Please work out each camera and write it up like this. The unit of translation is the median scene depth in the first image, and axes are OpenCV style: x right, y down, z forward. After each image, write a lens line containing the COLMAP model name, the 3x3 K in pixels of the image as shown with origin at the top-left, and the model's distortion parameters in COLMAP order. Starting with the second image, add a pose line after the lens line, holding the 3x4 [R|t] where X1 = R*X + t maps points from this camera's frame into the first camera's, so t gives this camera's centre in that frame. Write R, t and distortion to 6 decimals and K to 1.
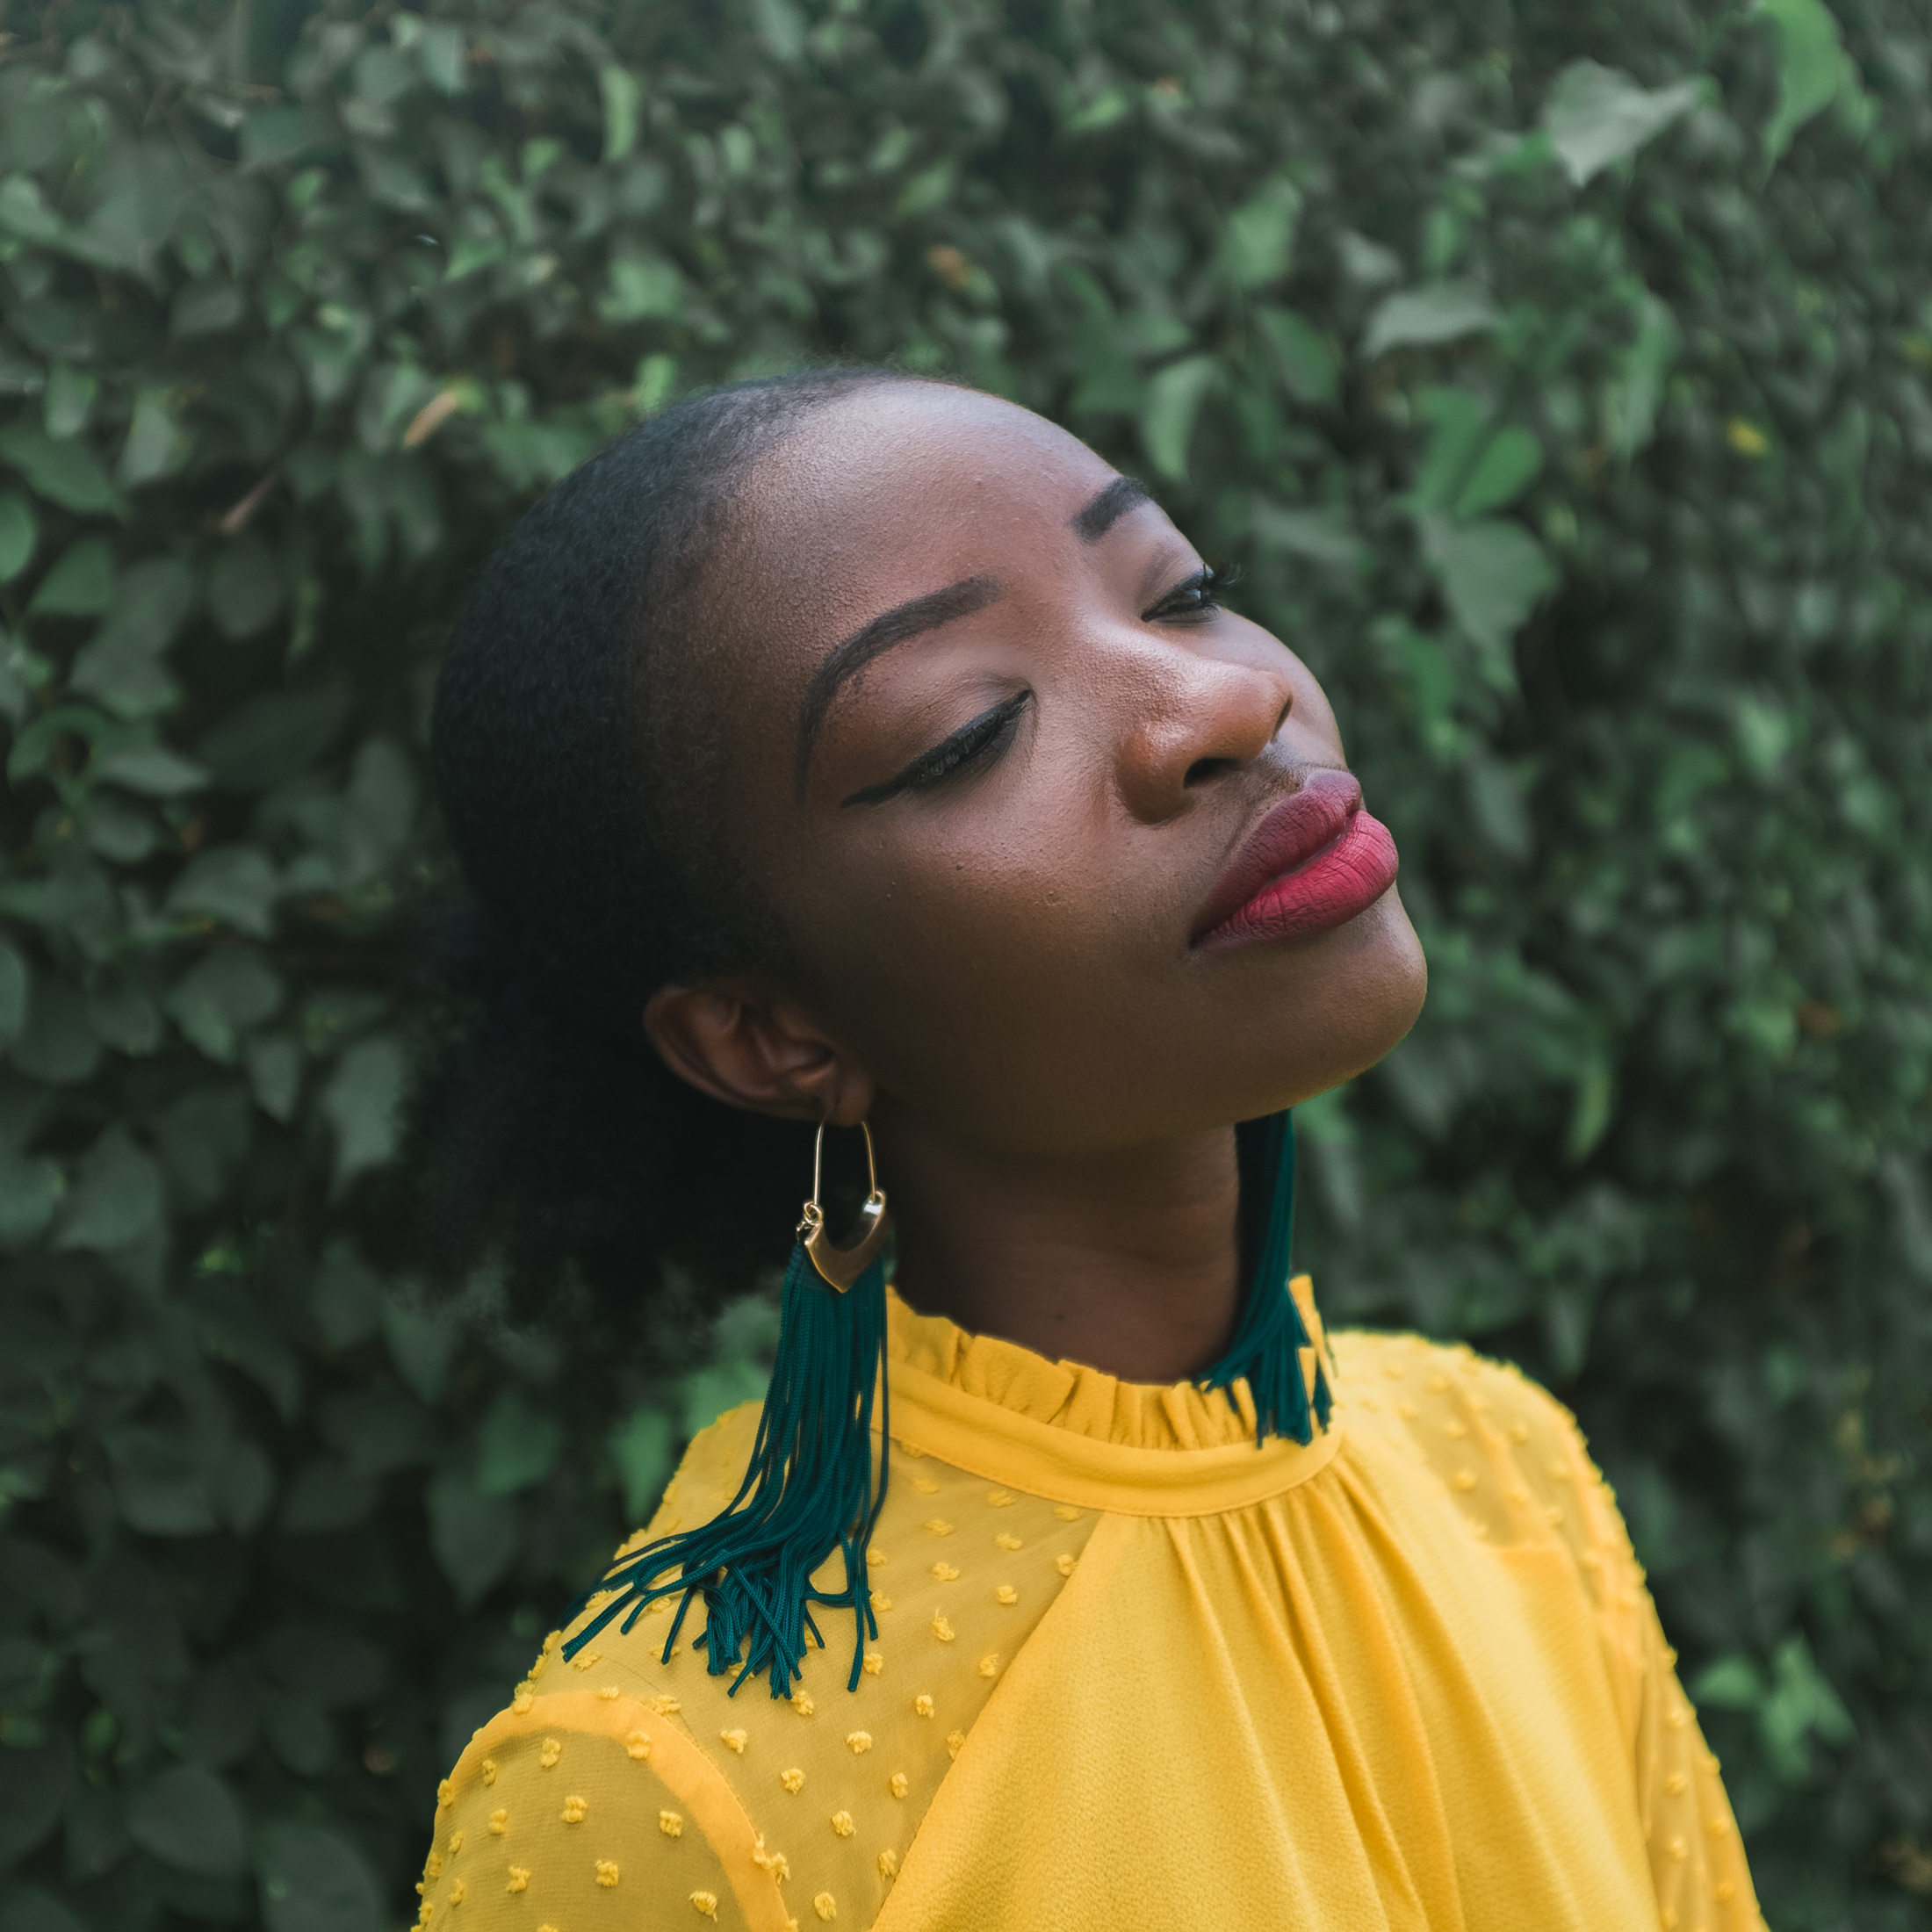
lens RADIAL K [[2909.2, 0, 927.4], [0, 2909.2, 1012.1], [0, 0, 1]] dist [-0.057880, 0.000000]
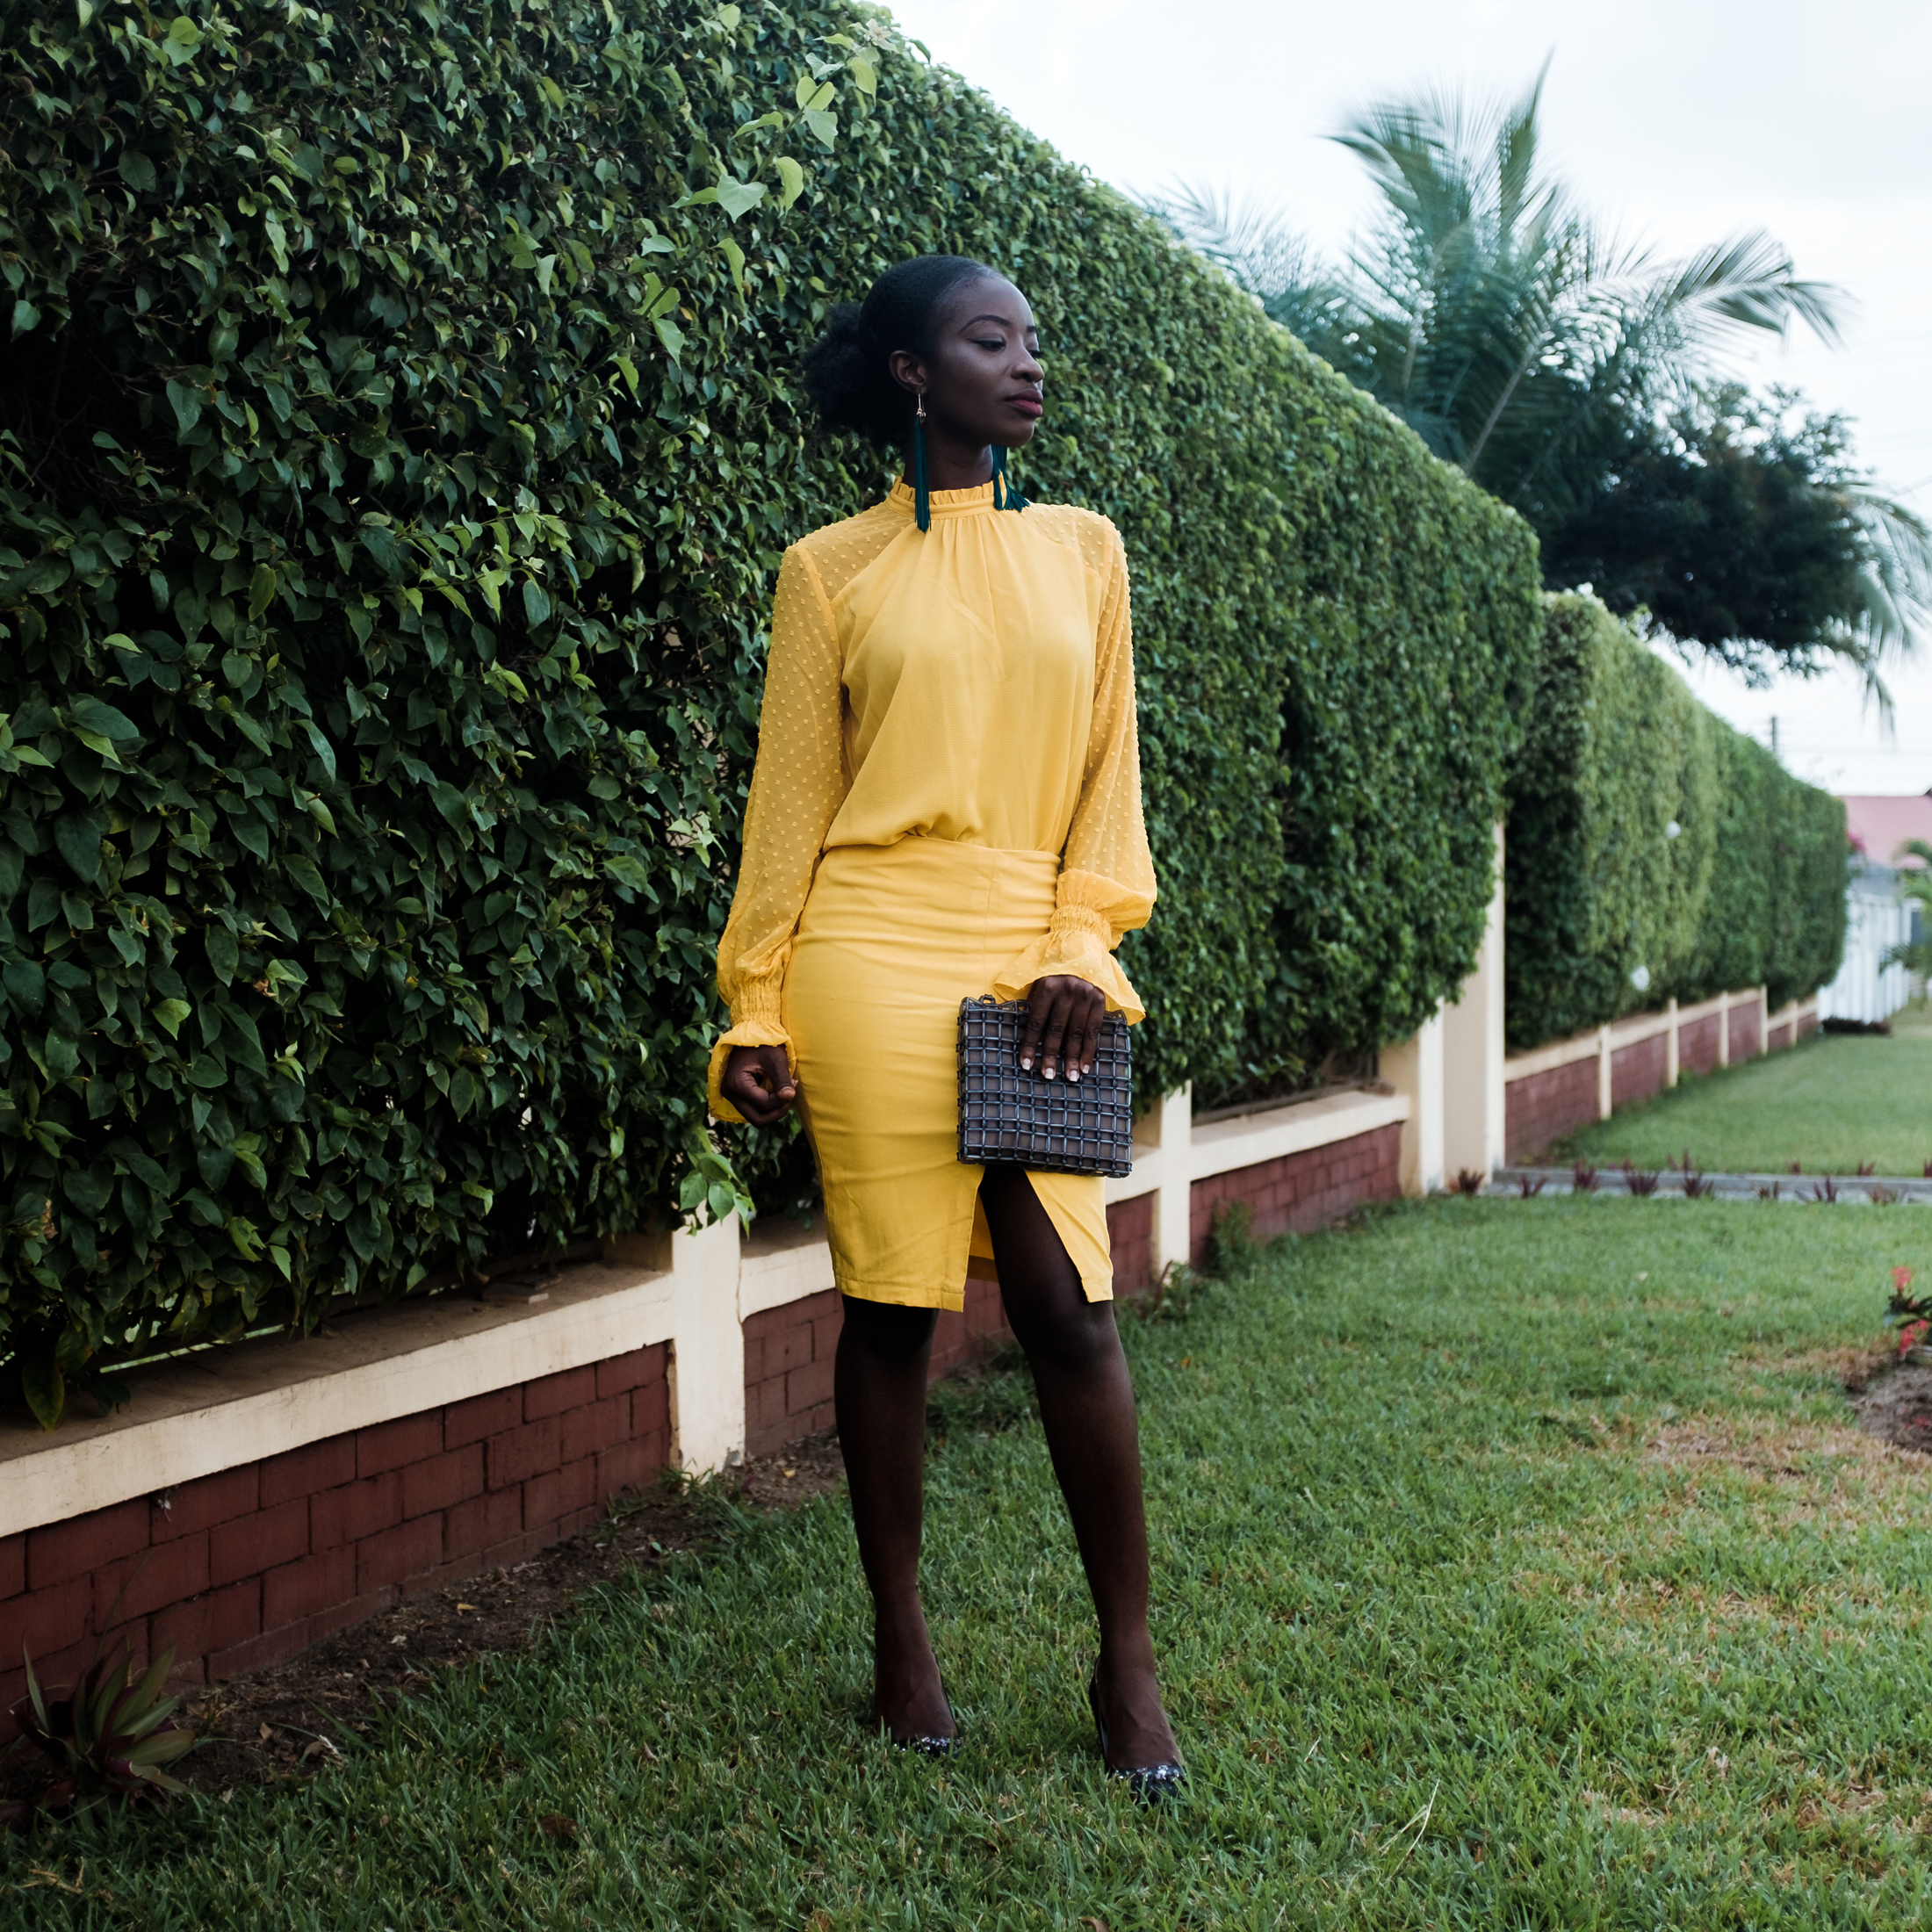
lens RADIAL K [[2909.2, 0, 960.7], [0, 2909.2, 956.6], [0, 0, 1]] dist [-0.057880, 0.000000]
pose [[0.870508, -0.004533, 0.492134, -0.771595], [0.014304, 0.999768, -0.016092, 0.412969], [-0.491947, 0.021048, 0.870371, -1.322580]]
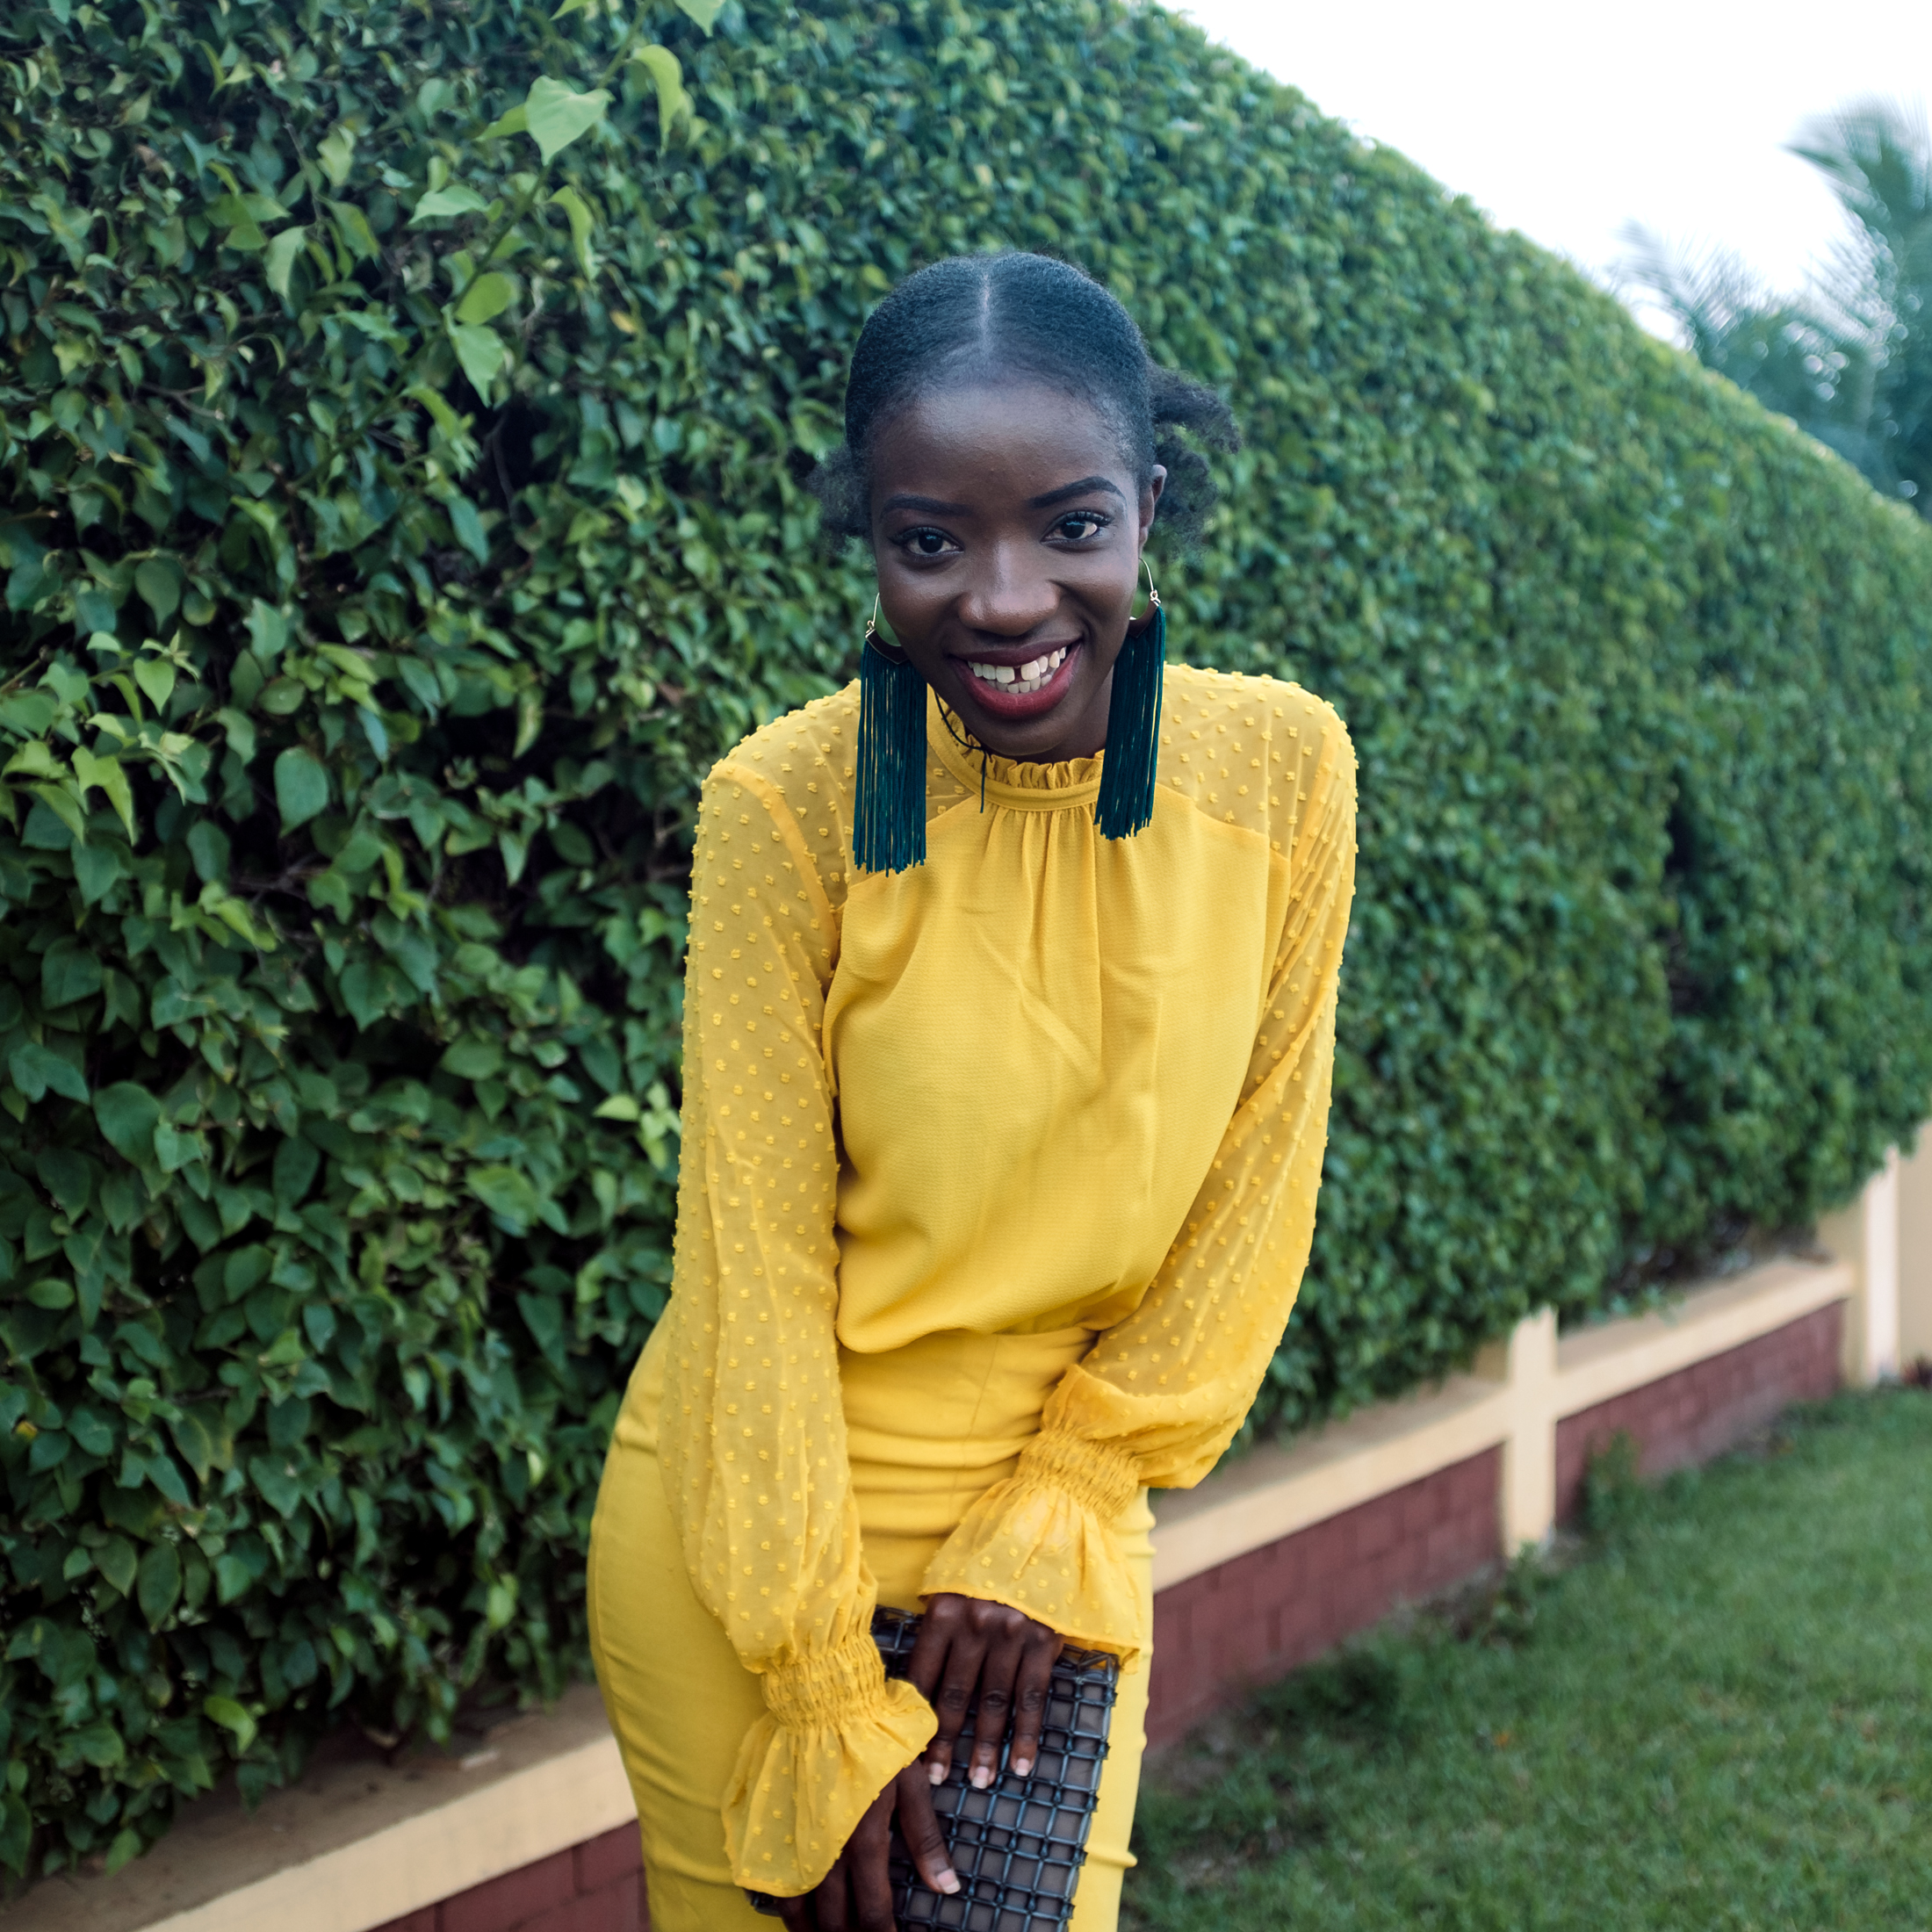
lens RADIAL K [[2909.2, 0, 977.0], [0, 2909.2, 962.6], [0, 0, 1]] dist [-0.057880, 0.000000]
pose [[0.935176, 0.002097, 0.354176, -0.109690], [0.009574, 0.999467, -0.031196, 0.220885], [-0.354053, 0.032564, 0.934658, -0.597231]]
